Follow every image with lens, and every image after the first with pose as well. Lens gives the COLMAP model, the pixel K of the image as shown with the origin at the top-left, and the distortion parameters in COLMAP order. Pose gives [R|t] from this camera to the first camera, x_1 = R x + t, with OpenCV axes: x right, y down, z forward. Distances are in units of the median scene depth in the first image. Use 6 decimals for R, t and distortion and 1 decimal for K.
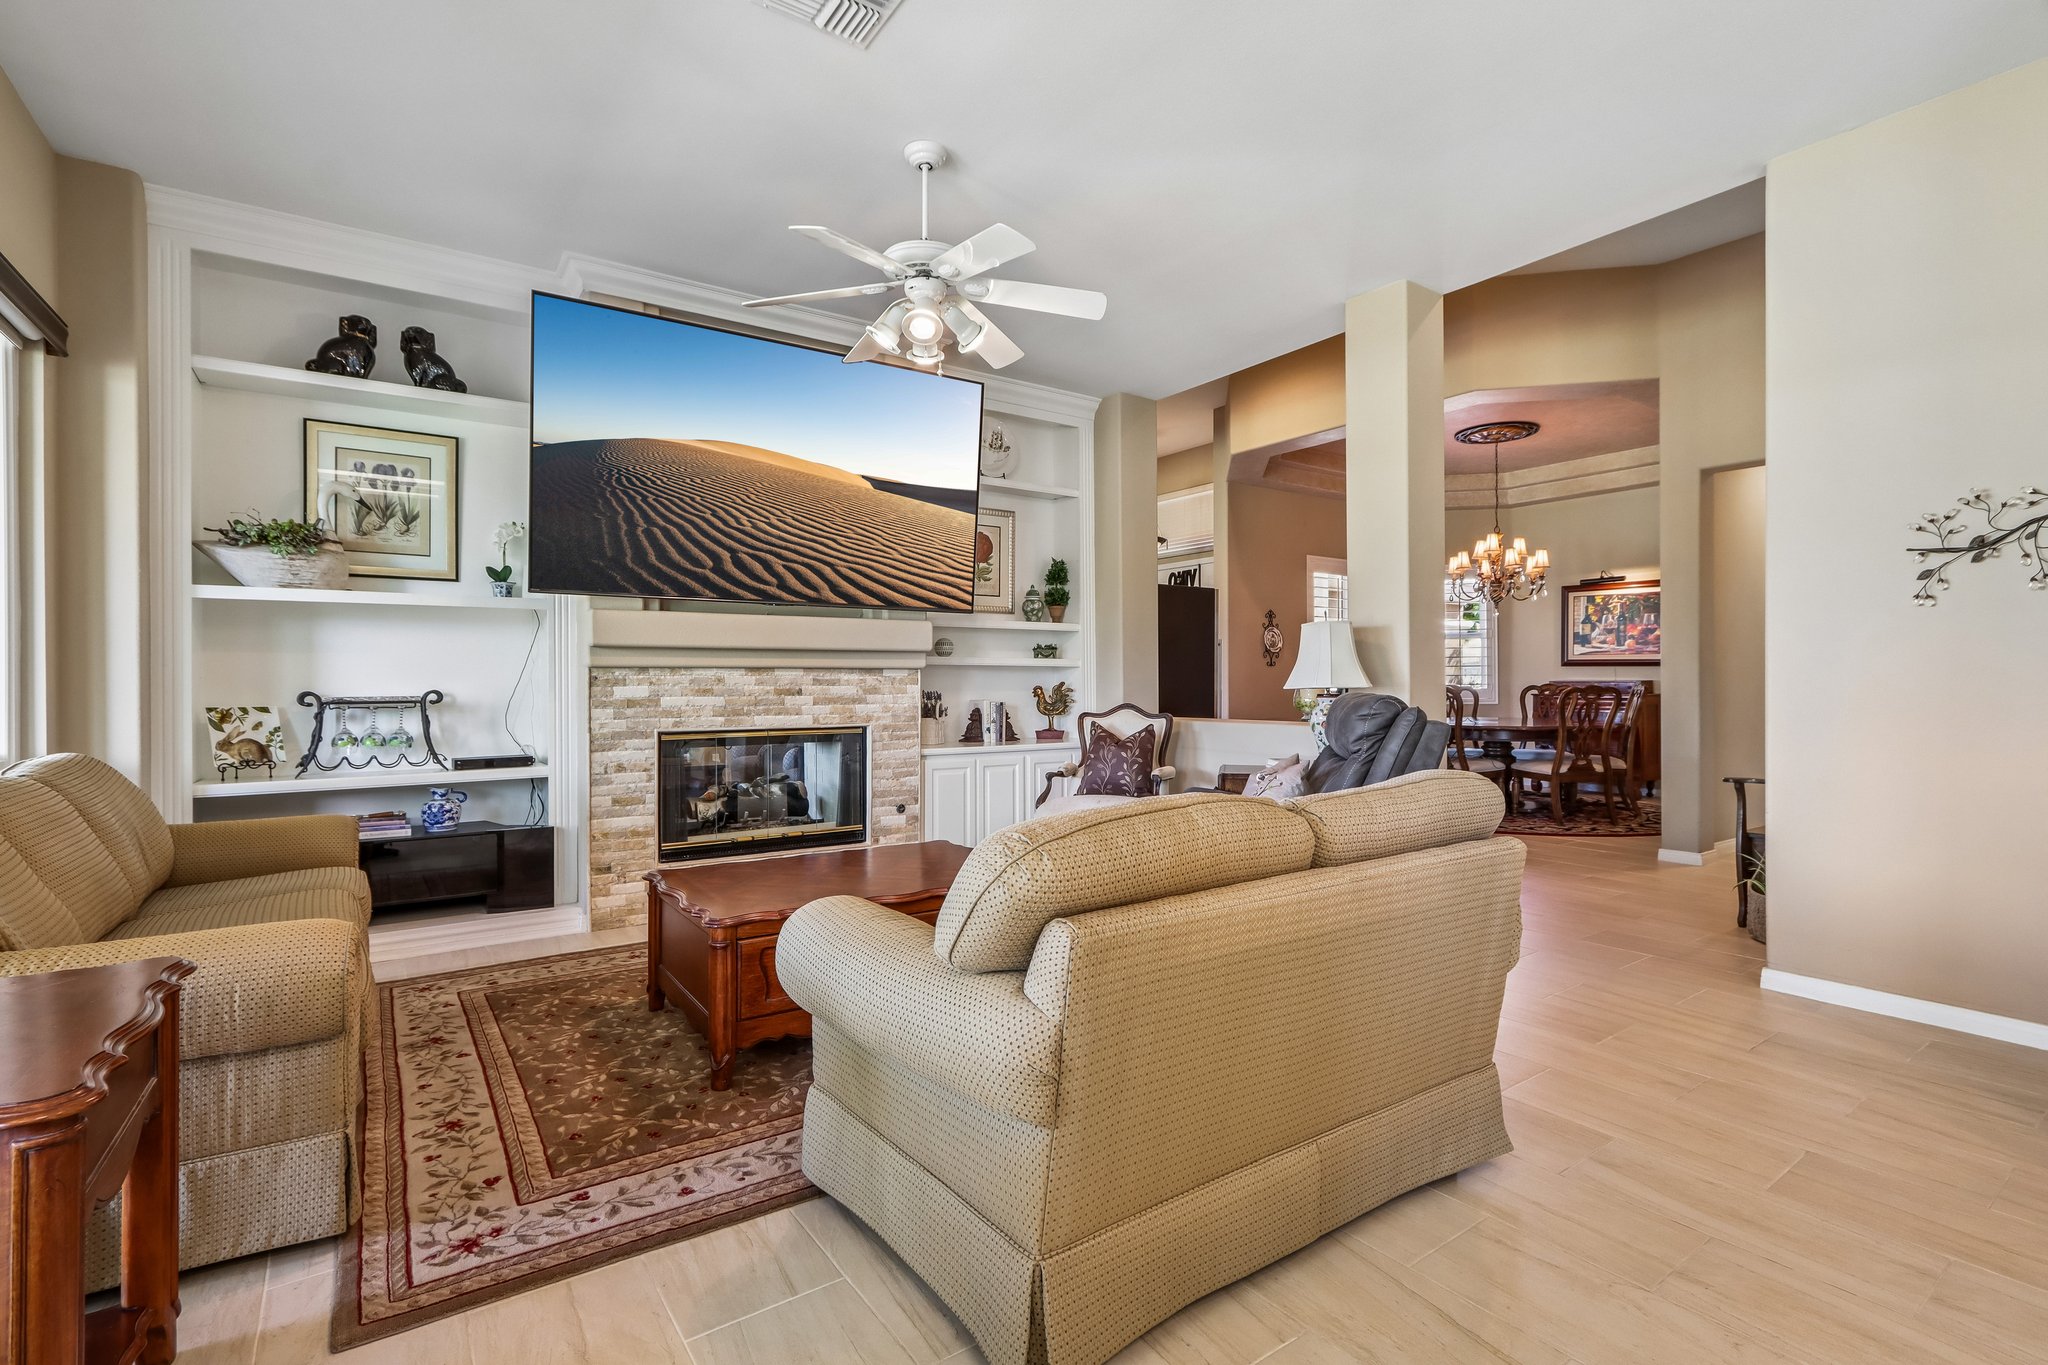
lens RADIAL K [[947.2, 0, 1027.1], [0, 947.2, 680.0], [0, 0, 1]] dist [0.004049, 0.000543]
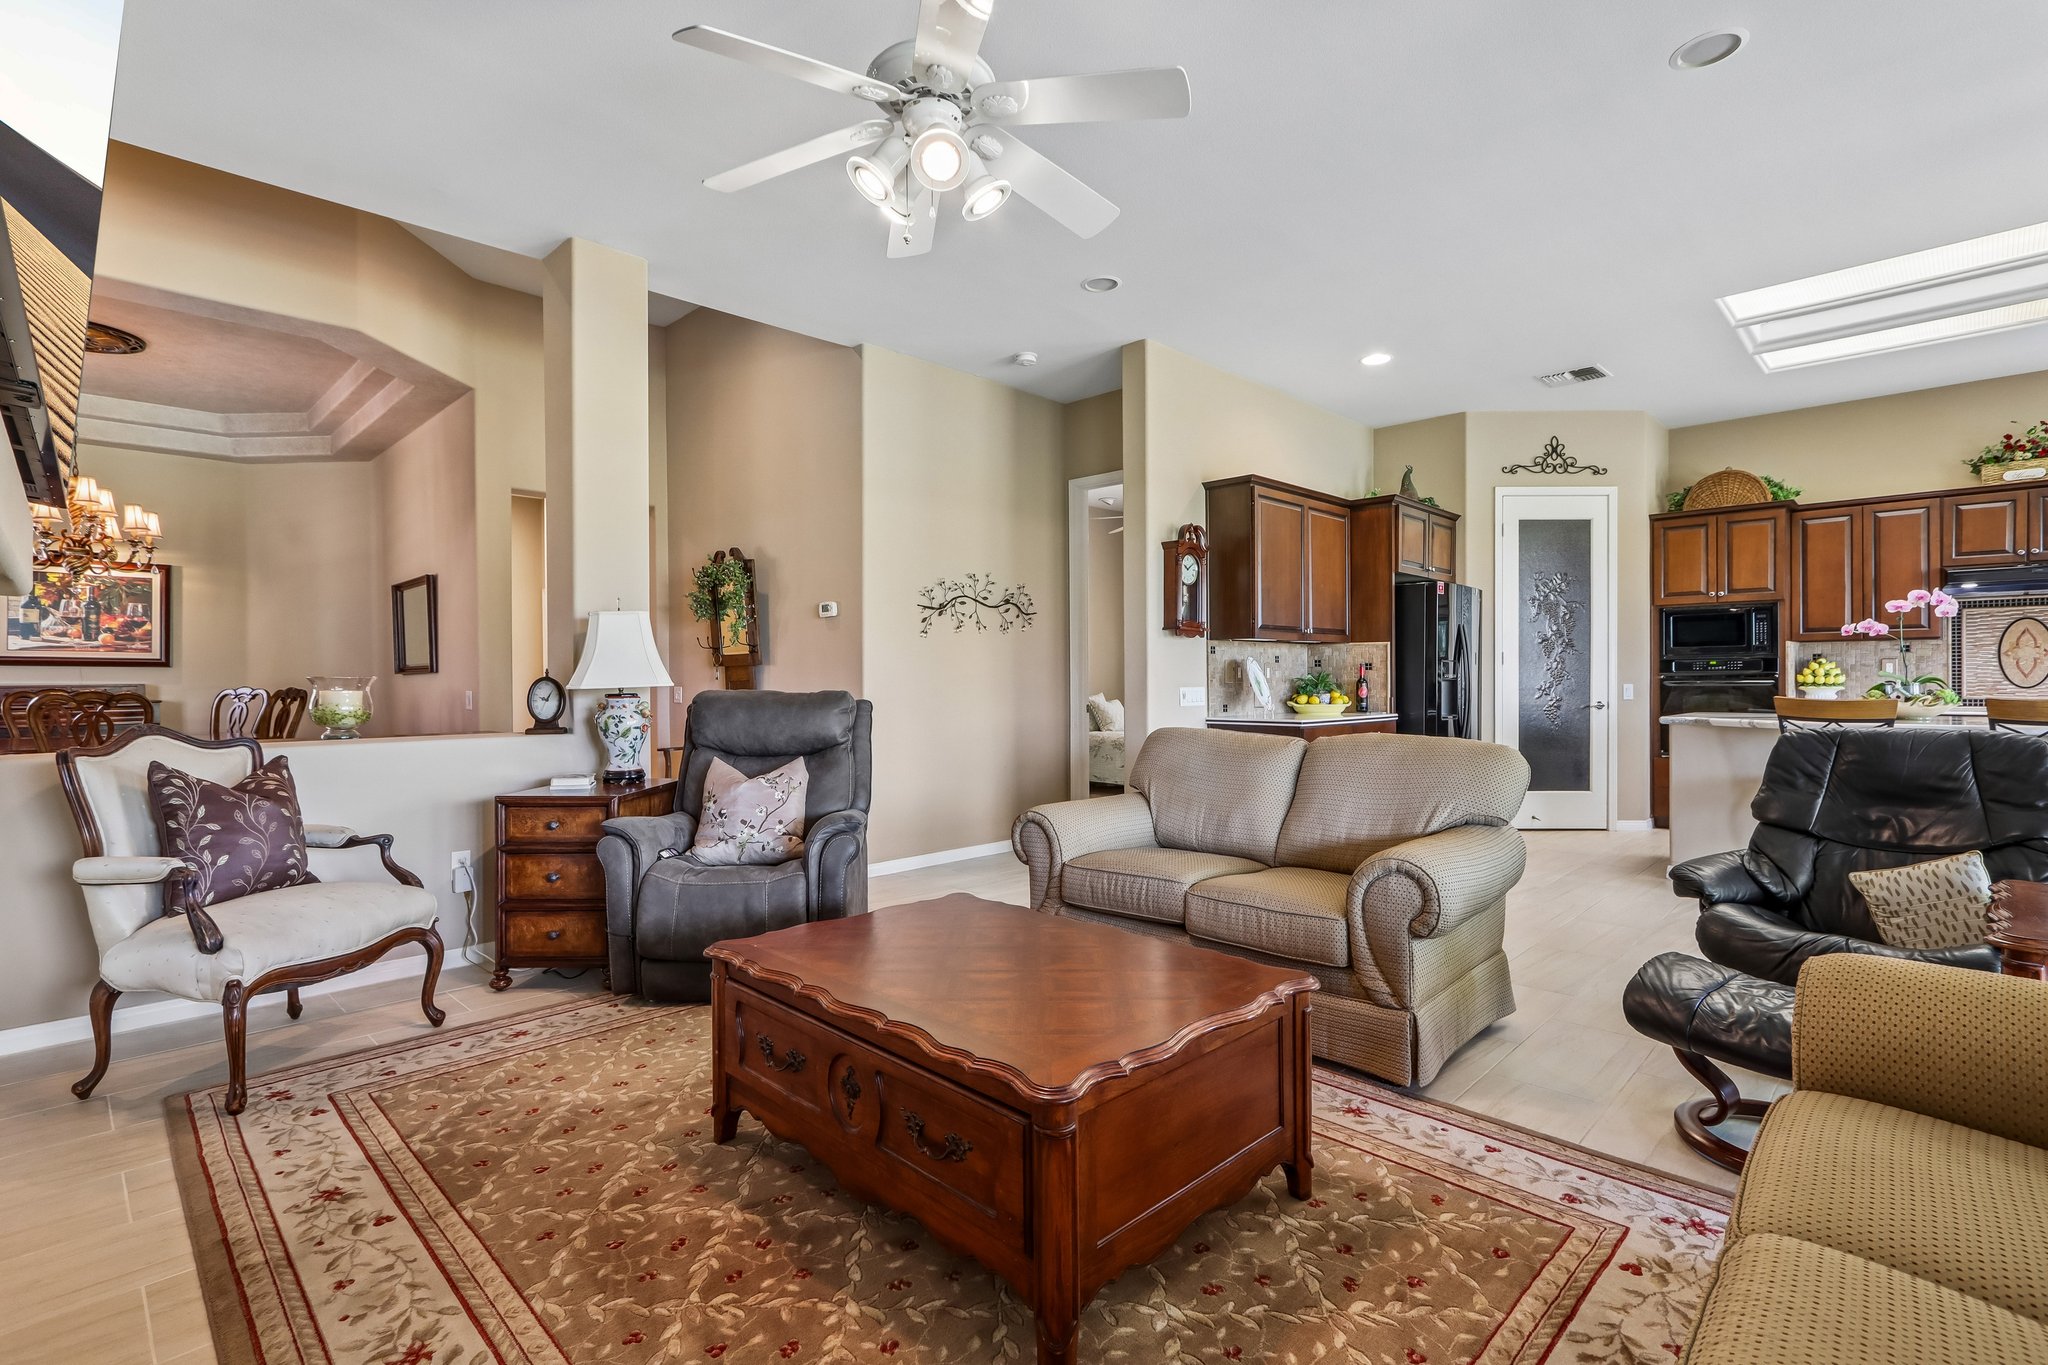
lens RADIAL K [[947.2, 0, 1017.1], [0, 947.2, 685.5], [0, 0, 1]] dist [0.004049, 0.000543]
pose [[-0.177996, -0.005185, 0.984017, -0.561684], [0.006683, 0.999957, 0.006478, 0.002959], [-0.984008, 0.007730, -0.177954, 0.731998]]
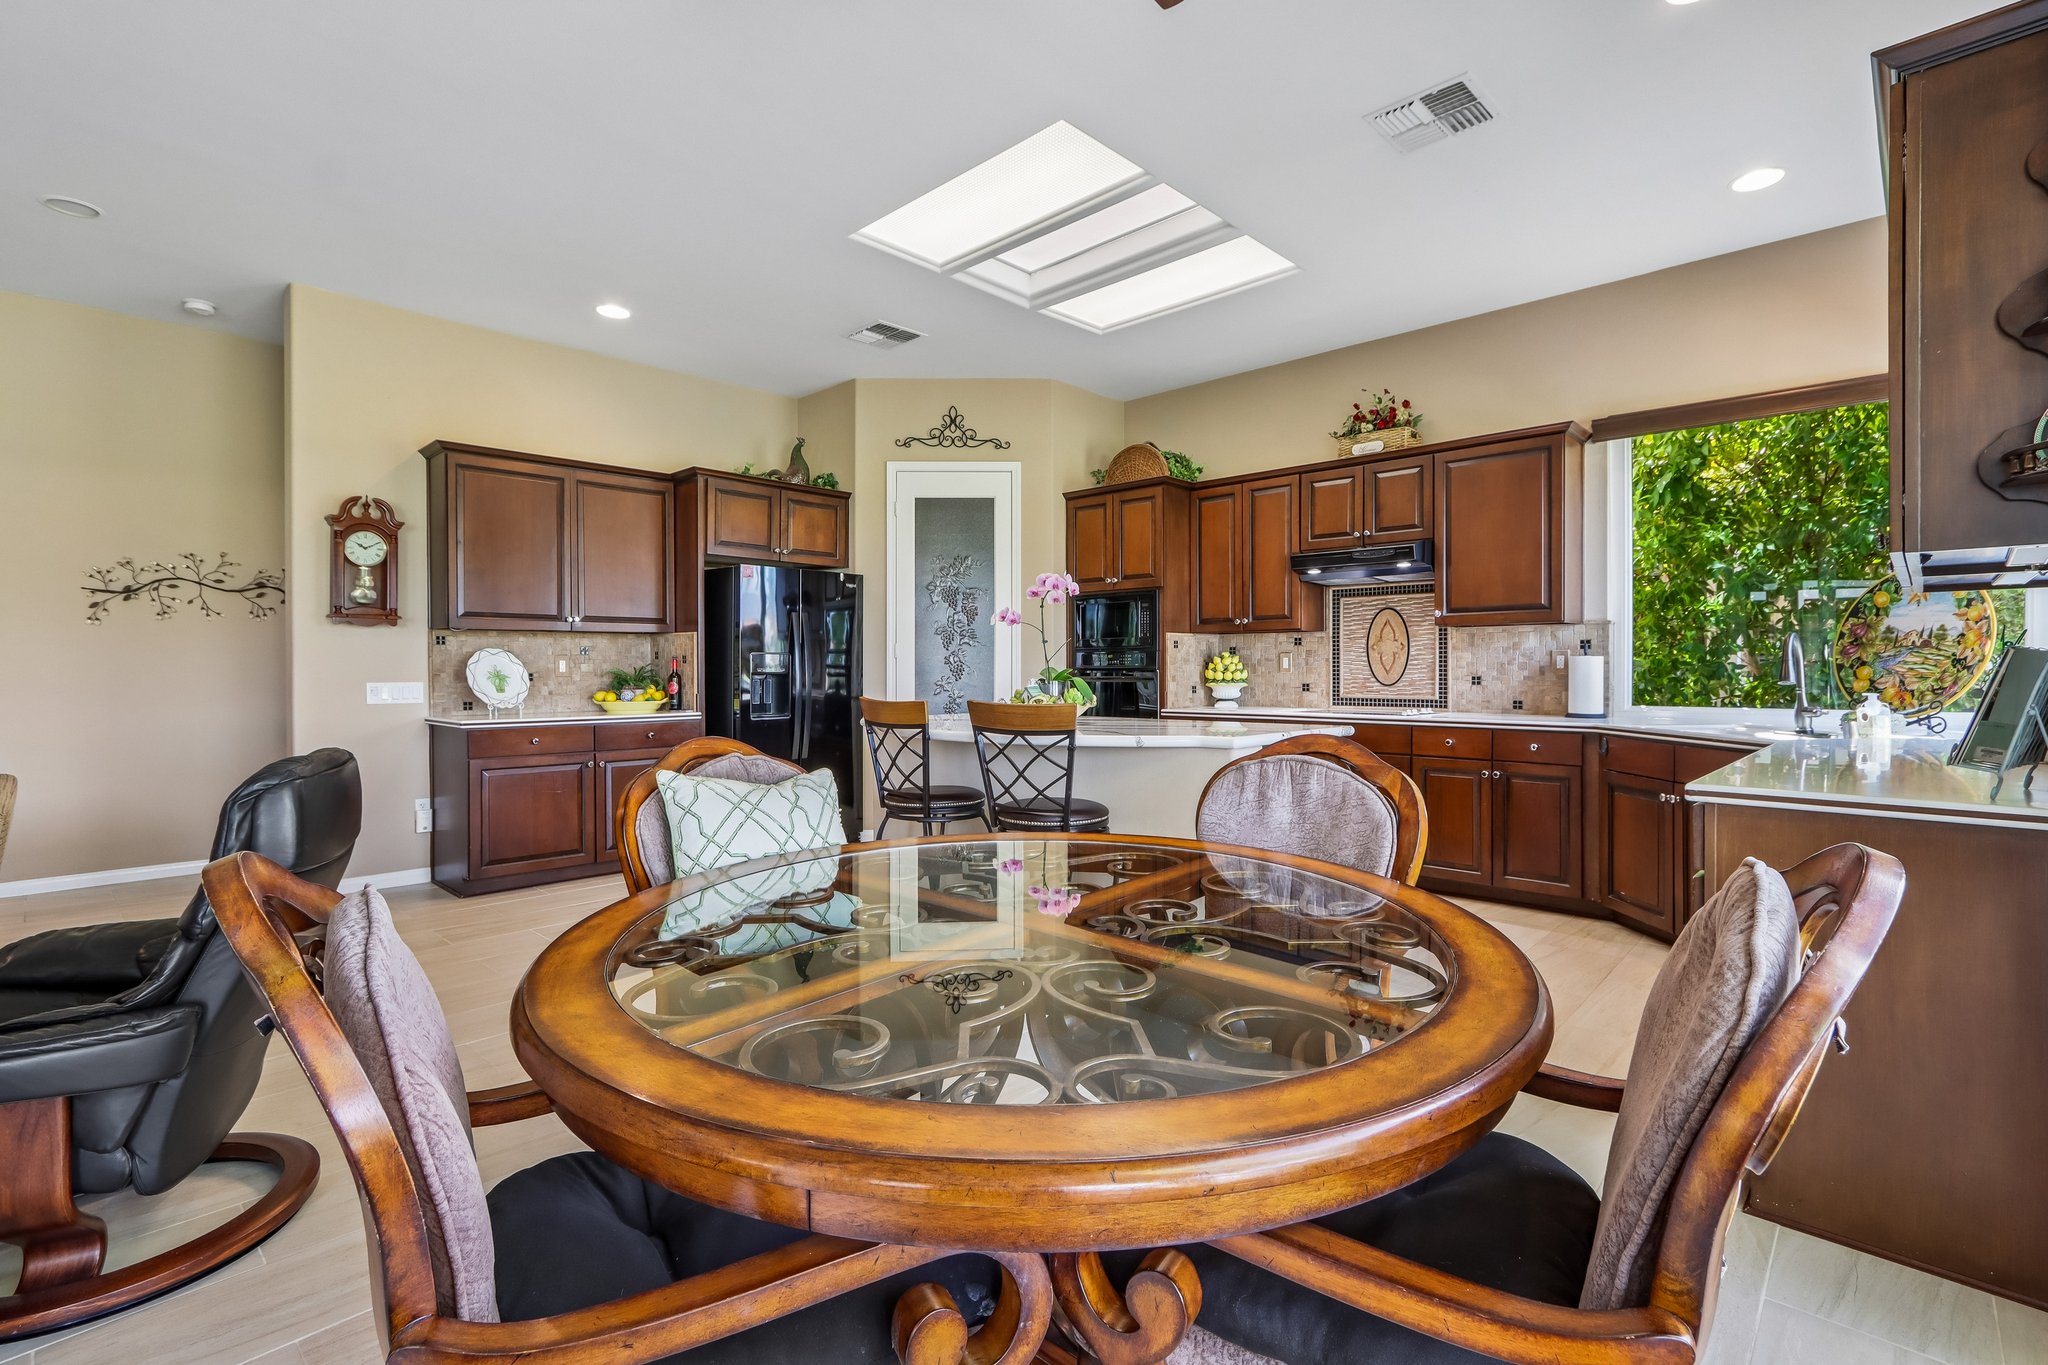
lens RADIAL K [[947.2, 0, 1006.0], [0, 947.2, 680.6], [0, 0, 1]] dist [0.004049, 0.000543]
pose [[-0.184547, -0.010160, 0.982771, -0.585184], [0.003460, 0.999934, 0.010987, 0.003071], [-0.982818, 0.005428, -0.184499, -0.137312]]
